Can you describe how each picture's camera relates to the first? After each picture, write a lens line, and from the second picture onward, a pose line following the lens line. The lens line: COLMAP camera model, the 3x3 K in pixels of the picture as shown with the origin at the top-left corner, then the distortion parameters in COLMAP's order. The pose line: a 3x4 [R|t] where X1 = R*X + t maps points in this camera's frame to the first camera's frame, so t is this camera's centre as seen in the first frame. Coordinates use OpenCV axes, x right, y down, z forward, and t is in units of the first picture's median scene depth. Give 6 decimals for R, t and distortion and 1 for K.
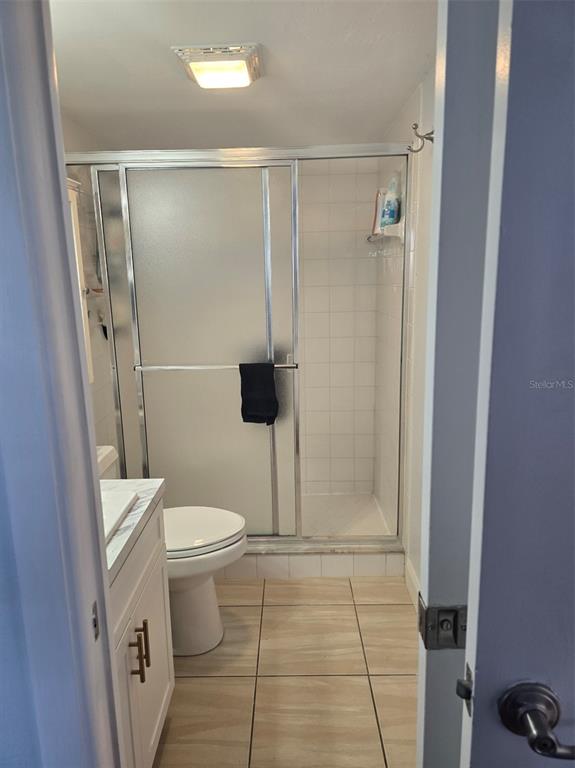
lens RADIAL K [[521.2, 0, 290.4], [0, 521.2, 388.5], [0, 0, 1]] dist [0.042226, -0.036224]
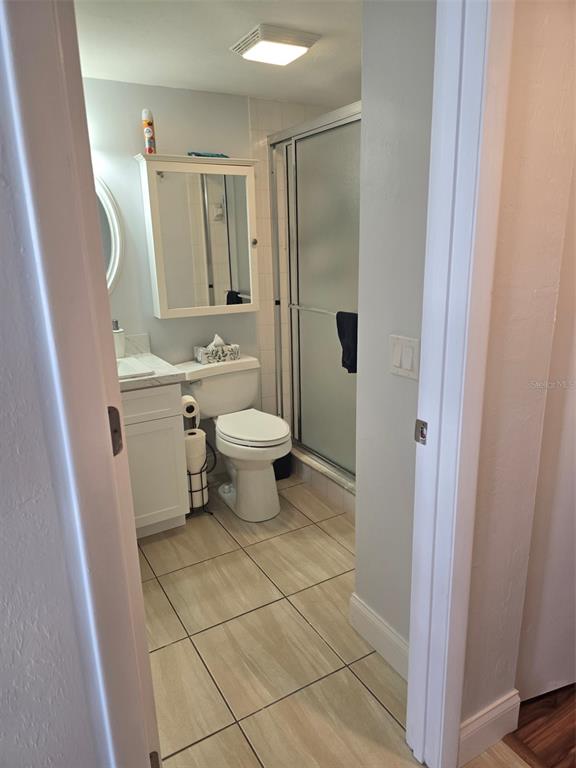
lens RADIAL K [[521.2, 0, 290.9], [0, 521.2, 388.5], [0, 0, 1]] dist [0.042226, -0.036224]
pose [[0.506626, 0.240448, -0.827958, 0.919459], [-0.172597, 0.969169, 0.175845, -0.076473], [0.844713, 0.053816, 0.532507, 0.375663]]
